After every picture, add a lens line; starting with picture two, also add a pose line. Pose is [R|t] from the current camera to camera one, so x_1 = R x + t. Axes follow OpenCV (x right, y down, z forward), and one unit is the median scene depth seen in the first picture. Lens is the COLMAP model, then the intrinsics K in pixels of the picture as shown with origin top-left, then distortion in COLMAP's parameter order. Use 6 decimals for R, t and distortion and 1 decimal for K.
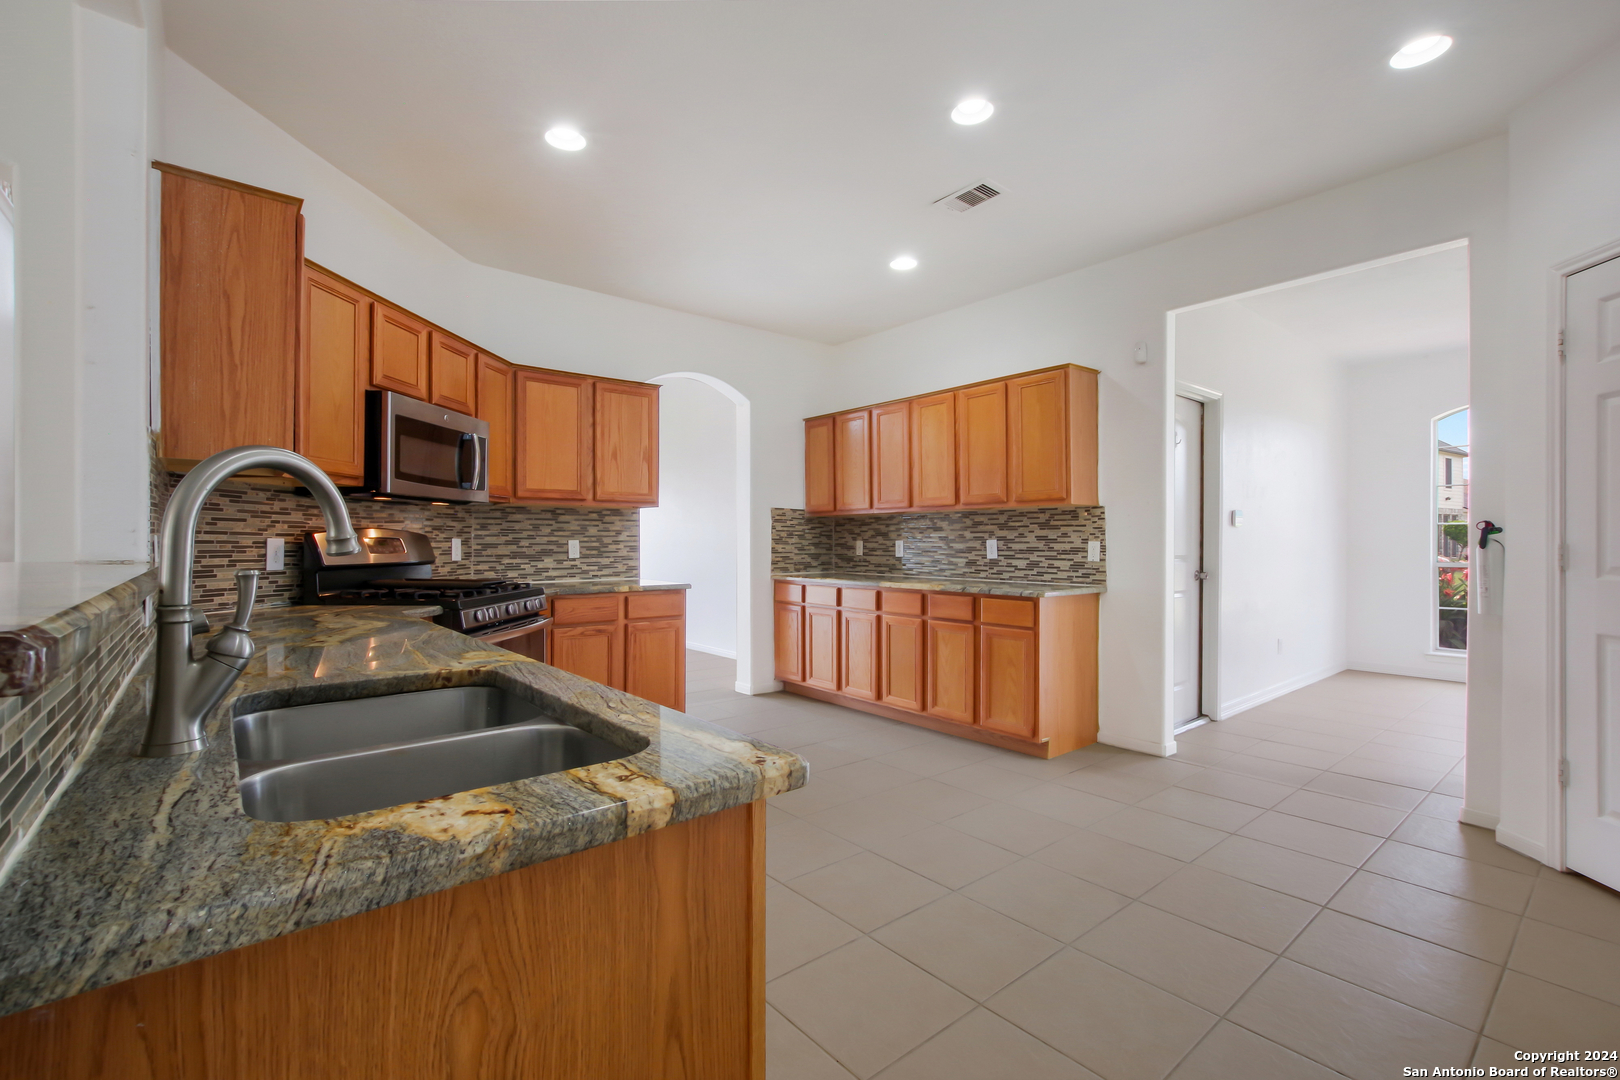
lens RADIAL K [[708.5, 0, 810.0], [0, 708.5, 543.0], [0, 0, 1]] dist [-0.018244, -0.000054]
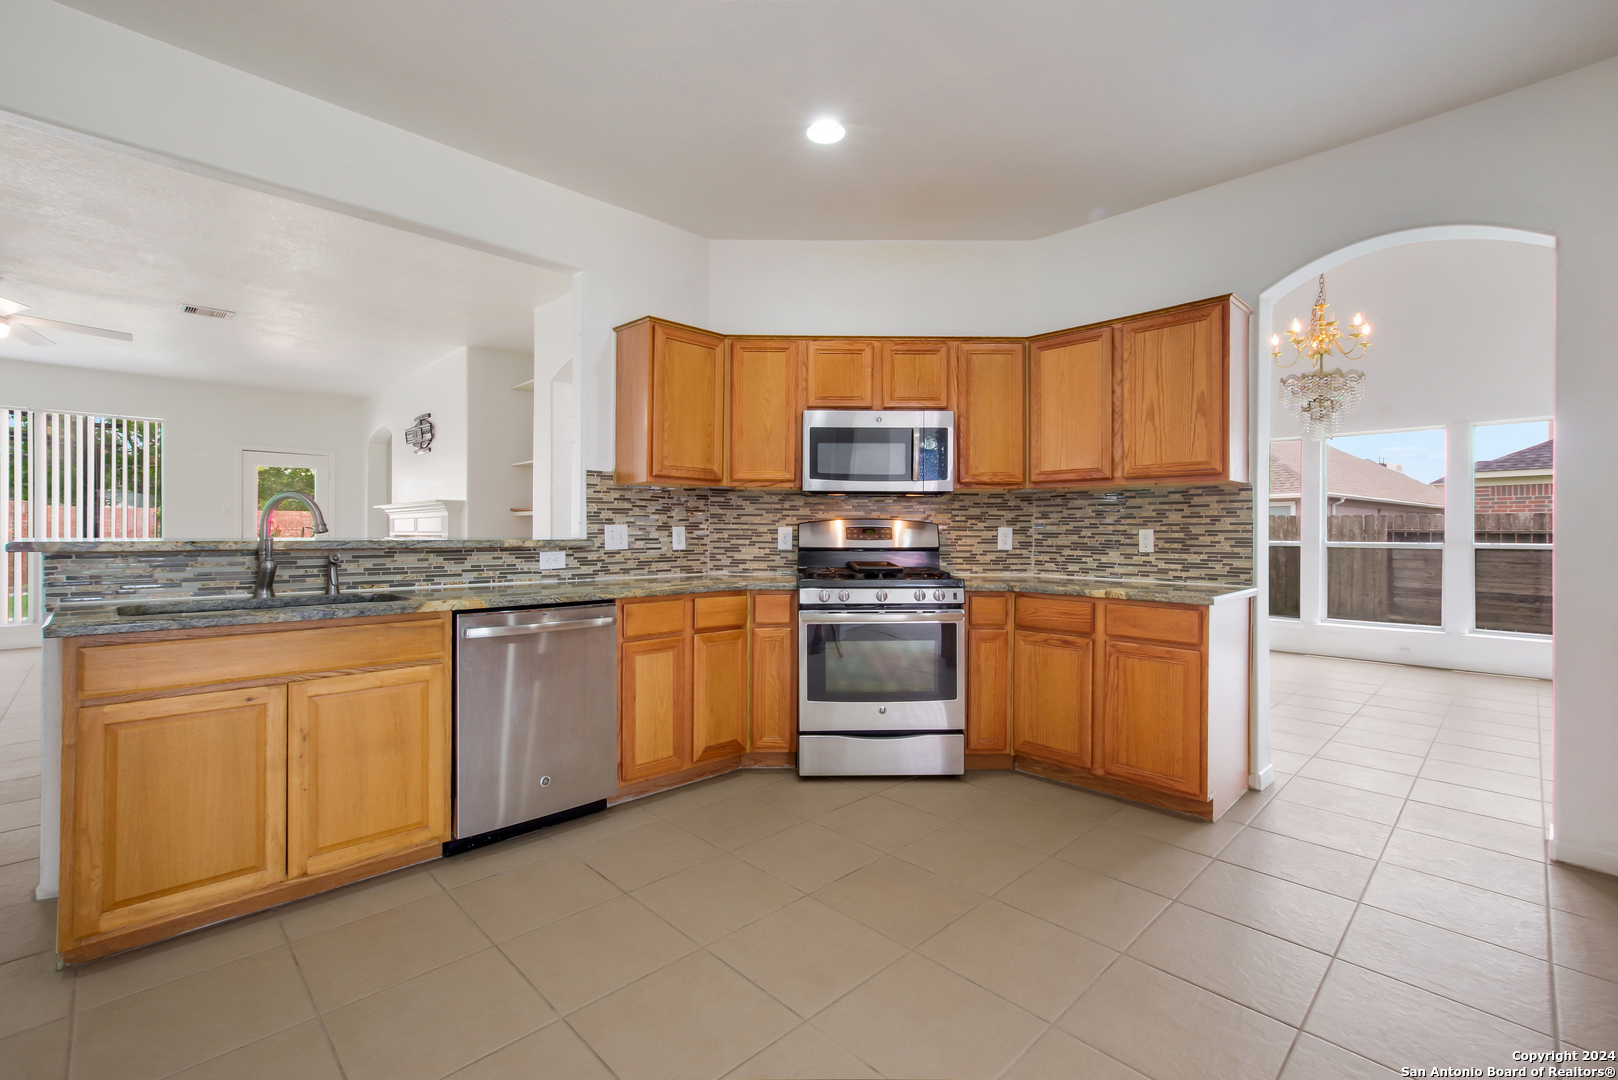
lens RADIAL K [[707.7, 0, 807.1], [0, 707.7, 530.5], [0, 0, 1]] dist [-0.018244, -0.000054]
pose [[0.078814, 0.000387, -0.996889, 0.441929], [-0.007578, 0.999971, -0.000211, 0.000160], [0.996860, 0.007571, 0.078815, 0.598373]]
